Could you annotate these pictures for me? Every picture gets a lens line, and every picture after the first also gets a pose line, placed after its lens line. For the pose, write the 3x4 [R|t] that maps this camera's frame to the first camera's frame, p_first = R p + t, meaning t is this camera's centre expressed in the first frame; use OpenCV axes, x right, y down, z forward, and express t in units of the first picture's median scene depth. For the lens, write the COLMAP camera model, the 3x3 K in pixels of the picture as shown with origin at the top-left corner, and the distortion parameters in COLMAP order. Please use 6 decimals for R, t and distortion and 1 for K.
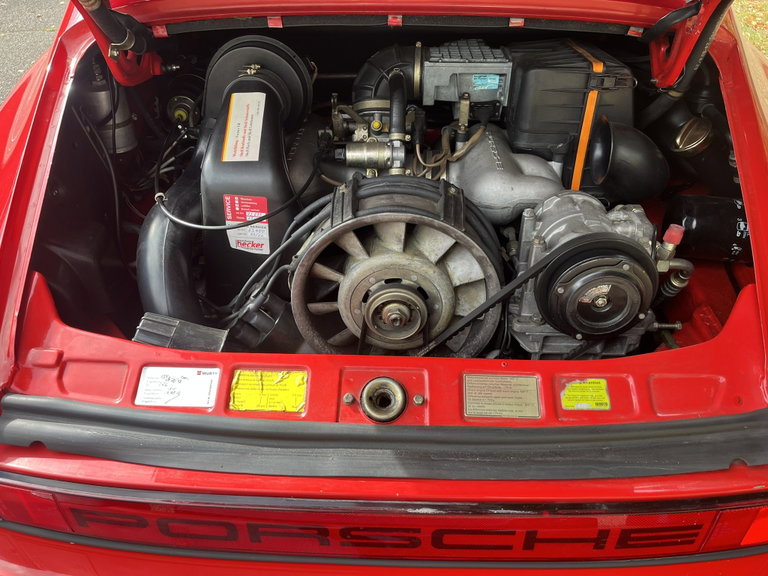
lens RADIAL K [[570.4, 0, 384.0], [0, 570.4, 288.0], [0, 0, 1]] dist [0.039153, -0.077910]
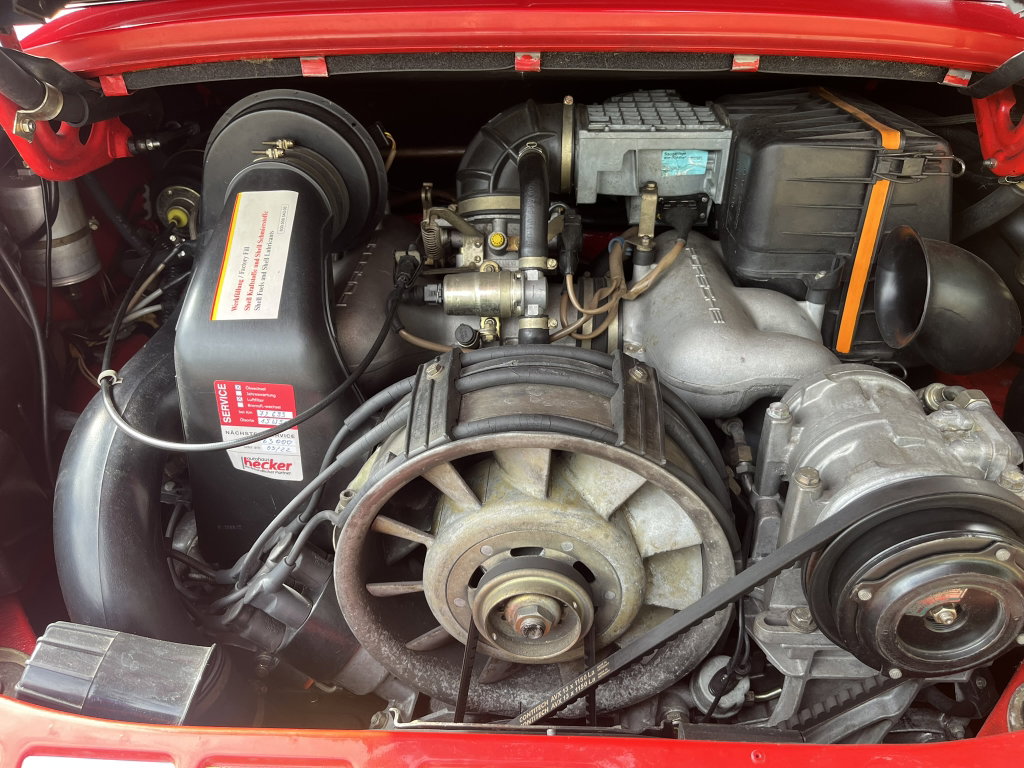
lens RADIAL K [[760.5, 0, 512.0], [0, 760.5, 384.0], [0, 0, 1]] dist [0.039153, -0.077910]
pose [[0.999935, -0.007216, -0.008779, 0.008235], [0.006912, 0.999392, -0.034173, -0.125598], [0.009020, 0.034110, 0.999377, 0.262649]]
